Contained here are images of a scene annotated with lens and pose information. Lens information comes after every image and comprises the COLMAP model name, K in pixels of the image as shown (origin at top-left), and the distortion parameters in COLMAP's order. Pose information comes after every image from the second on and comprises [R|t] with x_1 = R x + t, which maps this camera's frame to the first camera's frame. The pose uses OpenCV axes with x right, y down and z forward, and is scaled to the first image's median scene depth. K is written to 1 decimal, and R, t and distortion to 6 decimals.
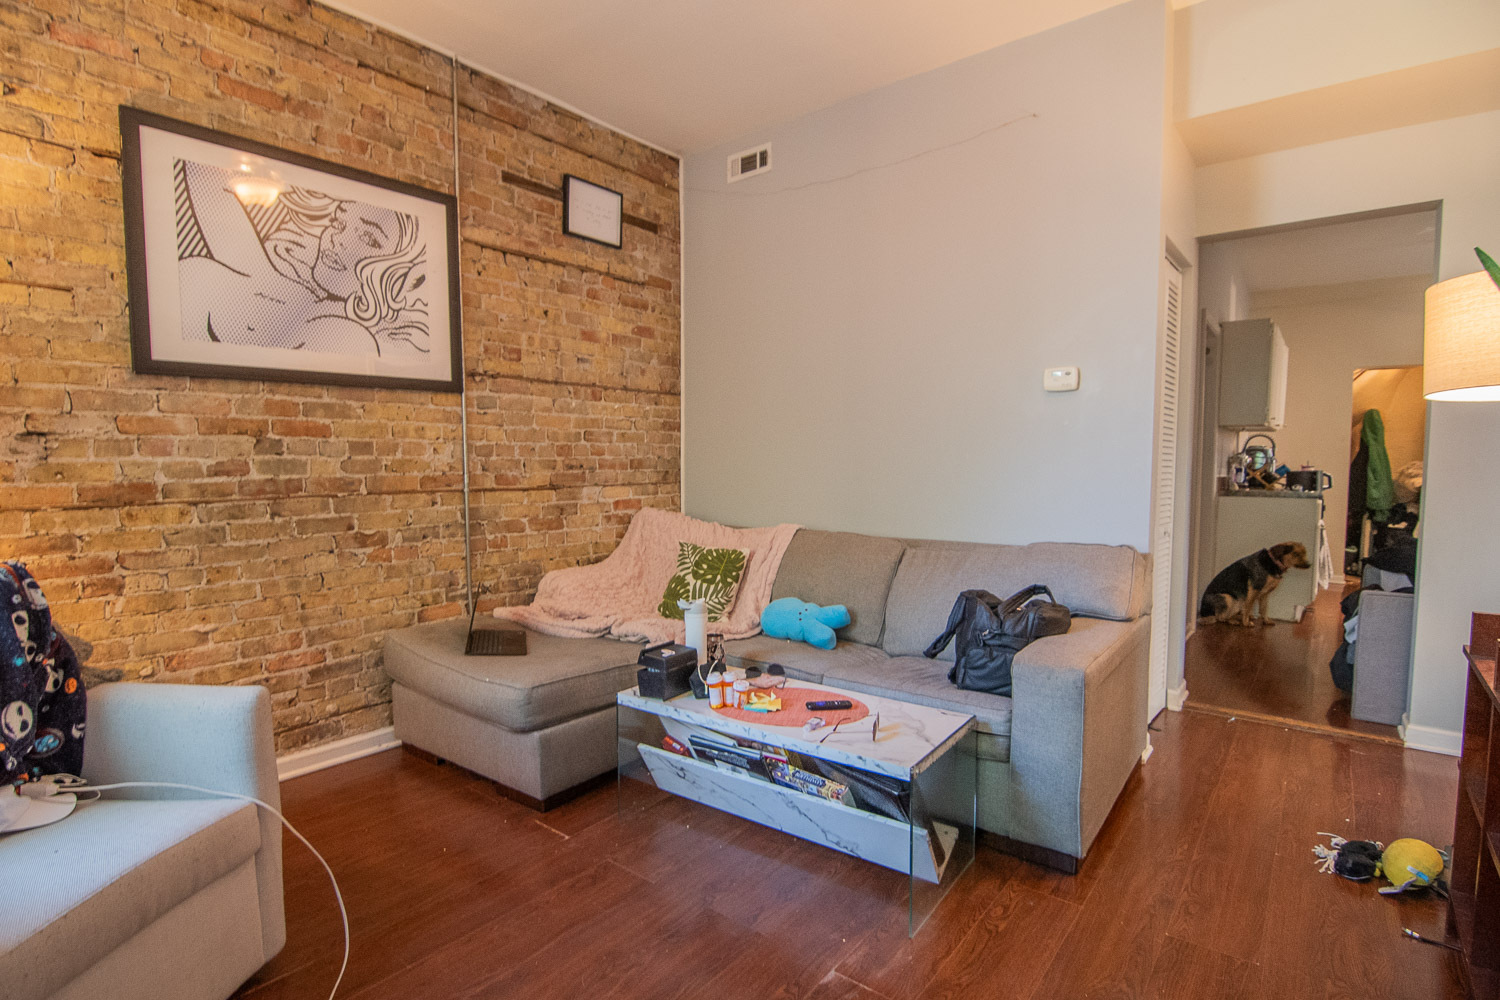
lens RADIAL K [[744.5, 0, 745.8], [0, 744.5, 504.3], [0, 0, 1]] dist [-0.030749, -0.003080]
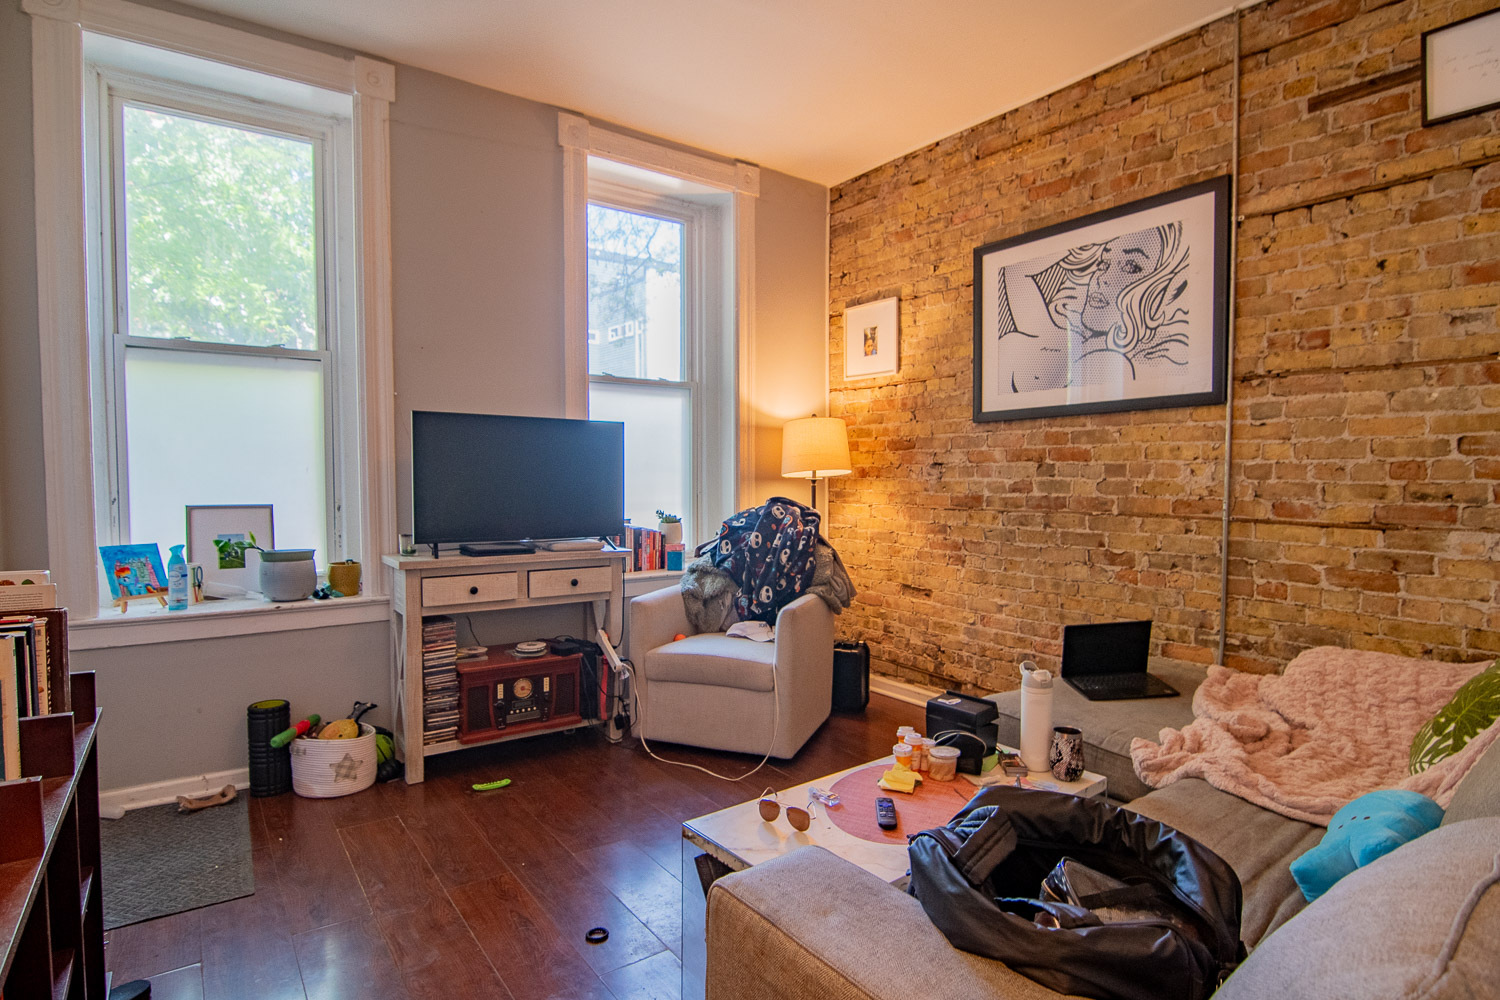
lens RADIAL K [[744.5, 0, 746.5], [0, 744.5, 505.5], [0, 0, 1]] dist [-0.030749, -0.003080]
pose [[-0.268463, 0.038701, -0.962512, 0.598931], [-0.060419, 0.996549, 0.056922, -0.051542], [0.961393, 0.073435, -0.265199, 0.738811]]
